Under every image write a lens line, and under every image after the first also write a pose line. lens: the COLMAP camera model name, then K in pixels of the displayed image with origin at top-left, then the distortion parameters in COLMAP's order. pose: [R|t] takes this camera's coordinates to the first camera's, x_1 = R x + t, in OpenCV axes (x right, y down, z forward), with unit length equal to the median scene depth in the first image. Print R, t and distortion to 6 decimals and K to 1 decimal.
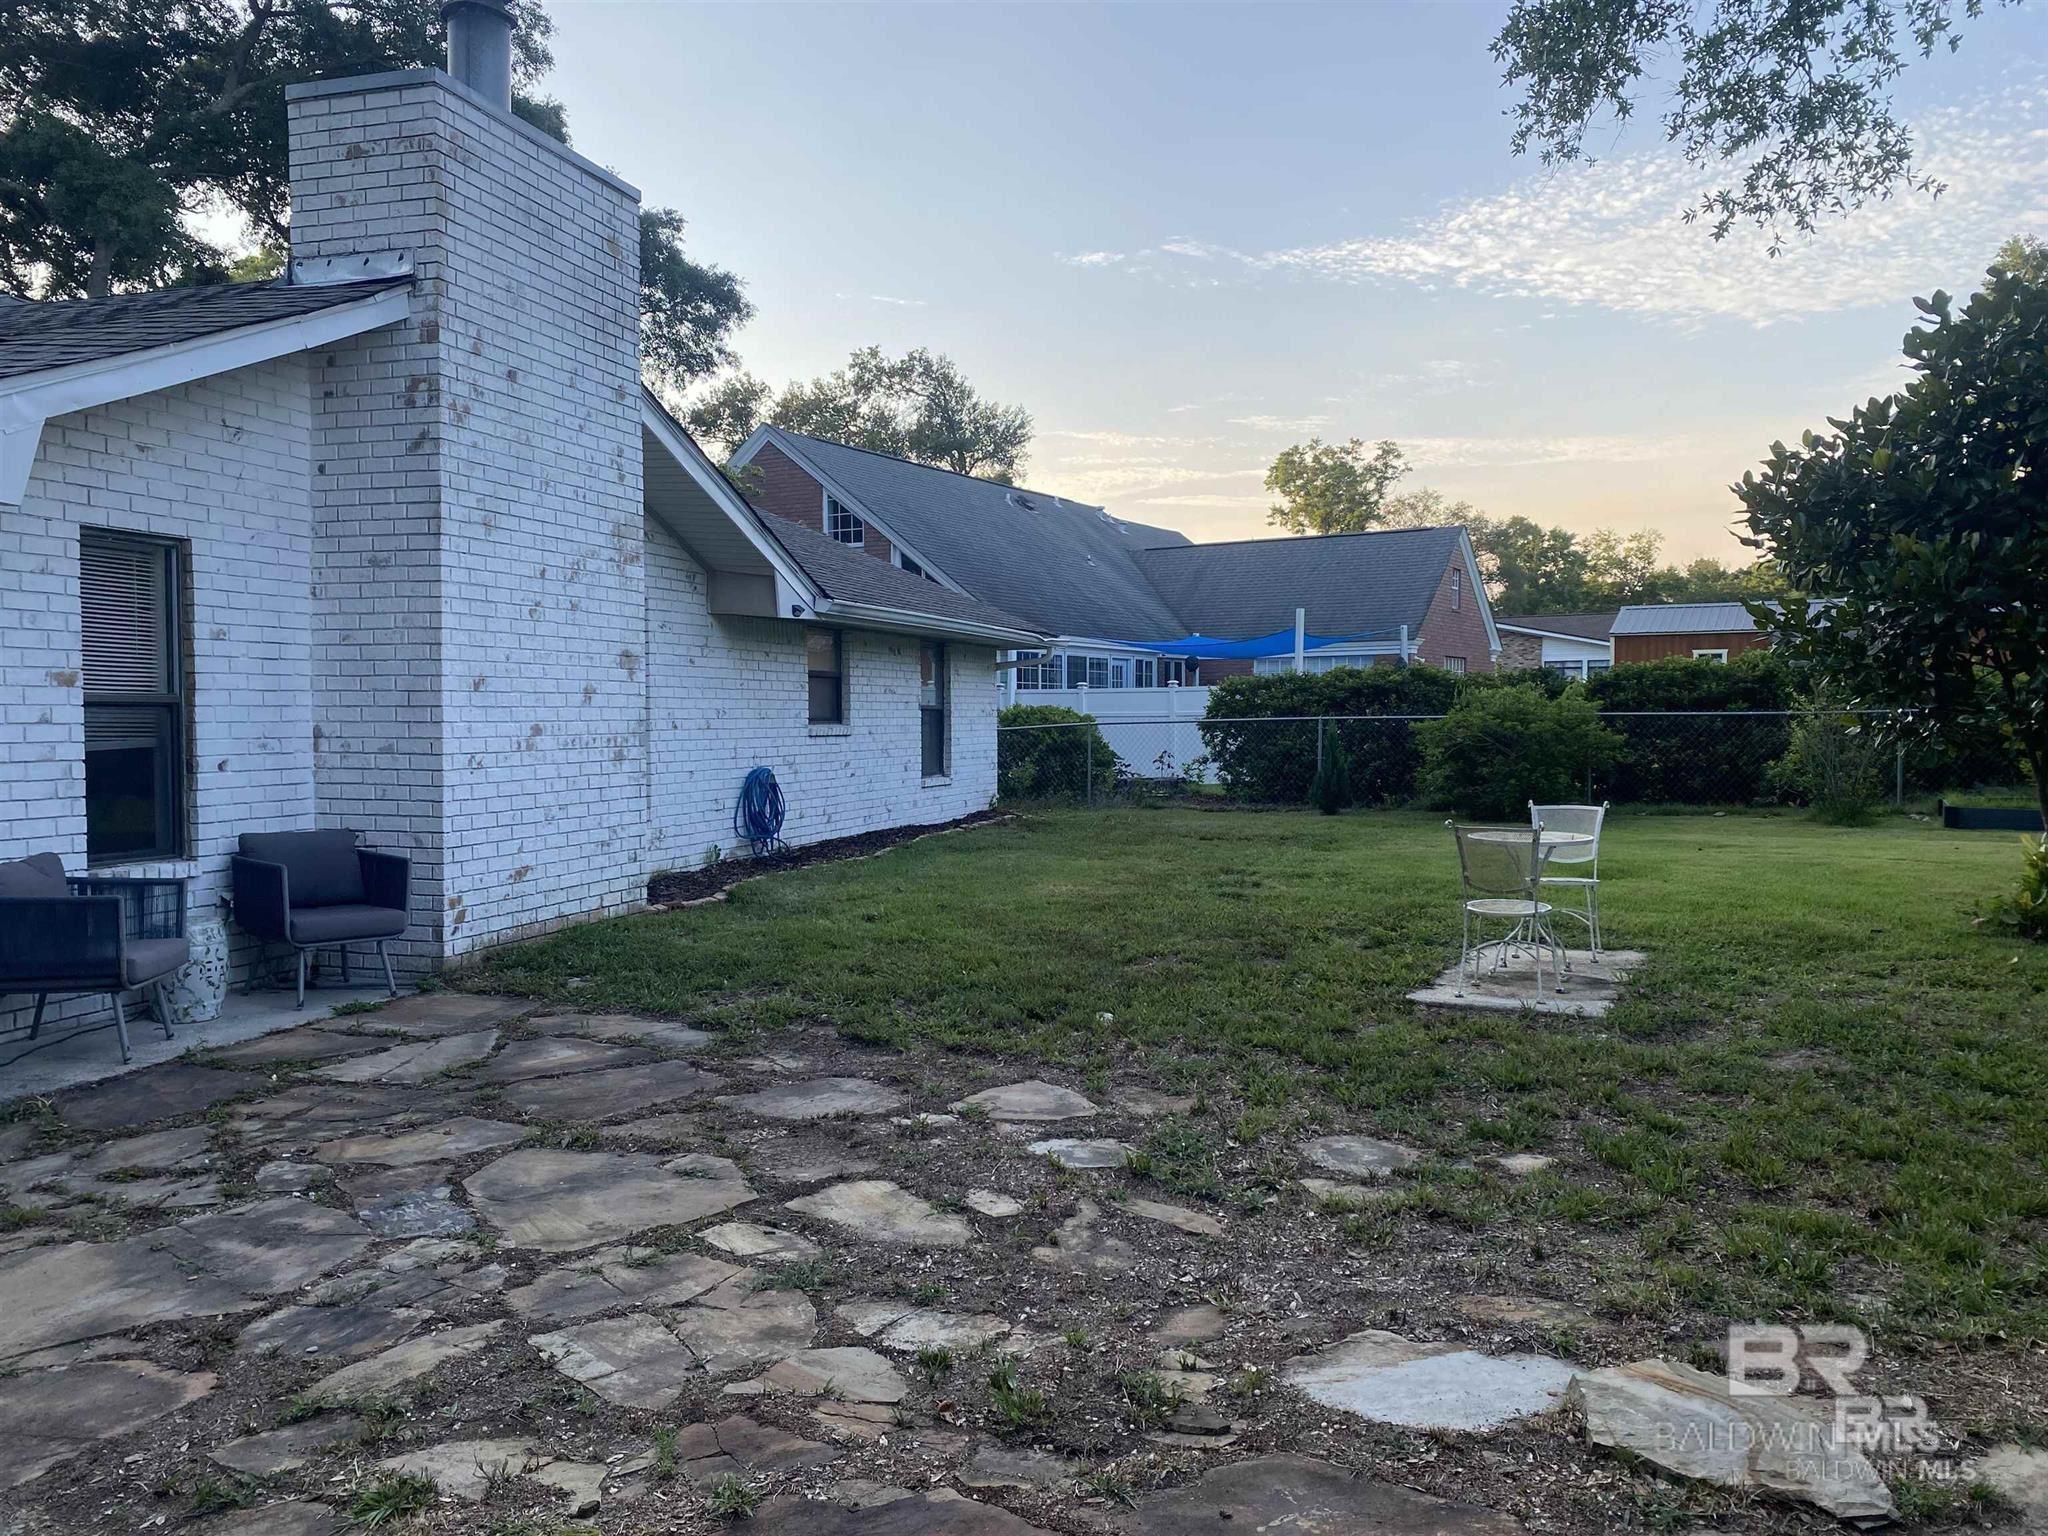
lens RADIAL K [[1553.2, 0, 1026.8], [0, 1553.2, 767.7], [0, 0, 1]] dist [0.034138, -0.045580]
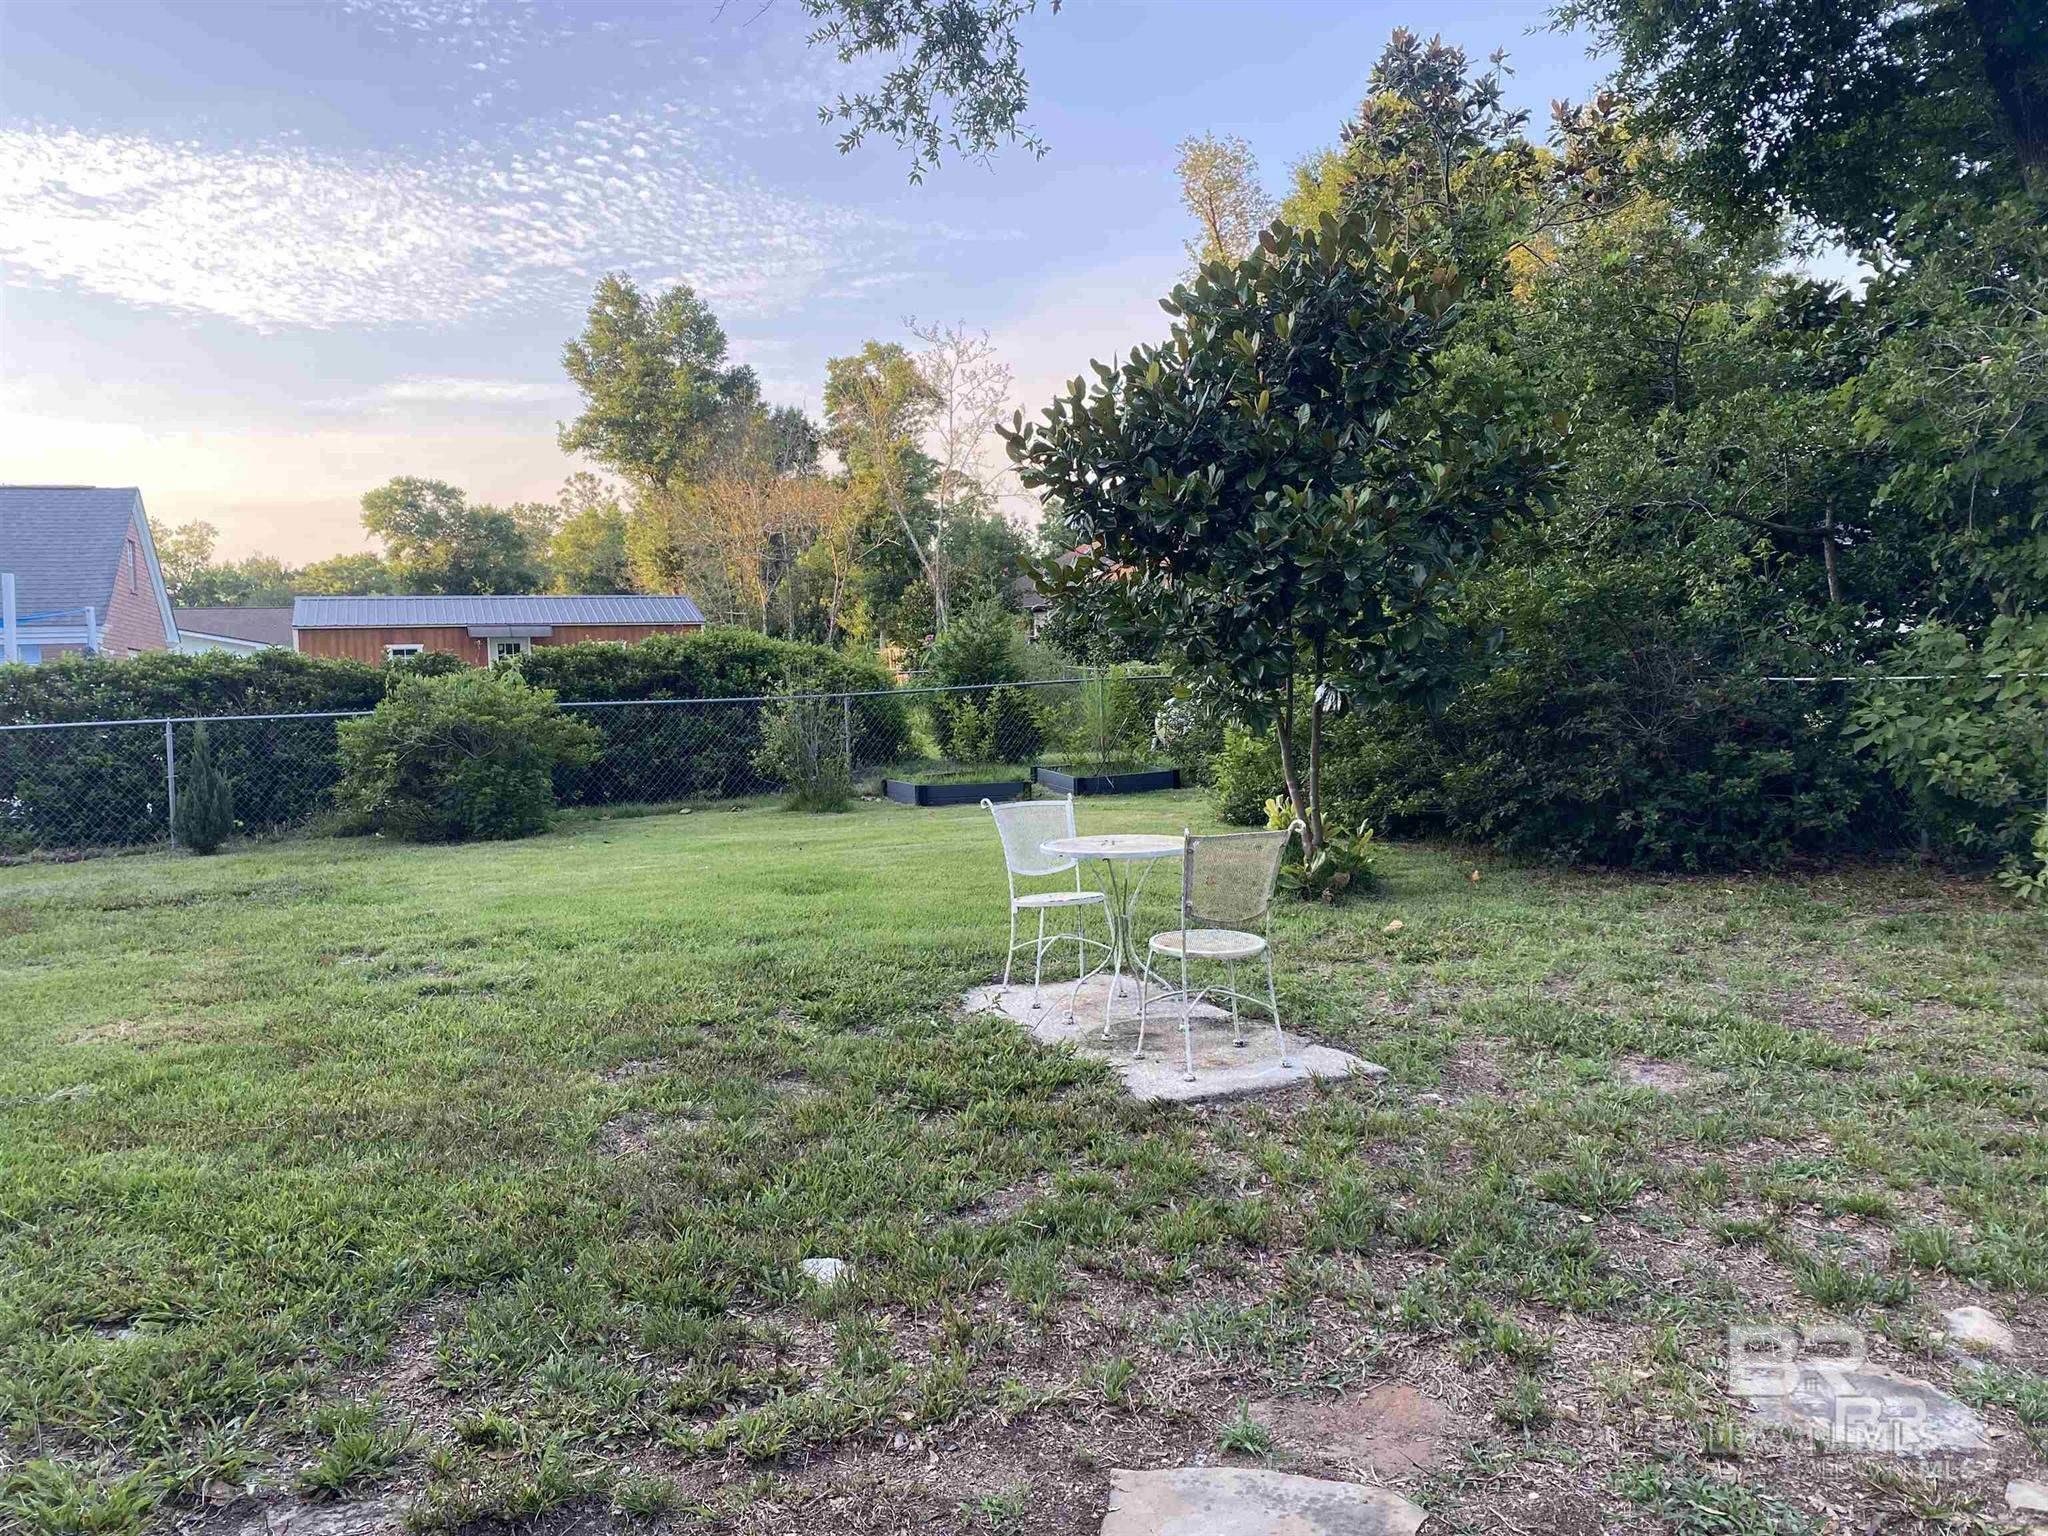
lens RADIAL K [[1553.2, 0, 1028.1], [0, 1553.2, 766.1], [0, 0, 1]] dist [0.034138, -0.045580]
pose [[0.639284, -0.052323, 0.767189, -0.483200], [0.054838, 0.998244, 0.022386, -0.022999], [-0.767013, 0.027760, 0.641030, 0.989872]]
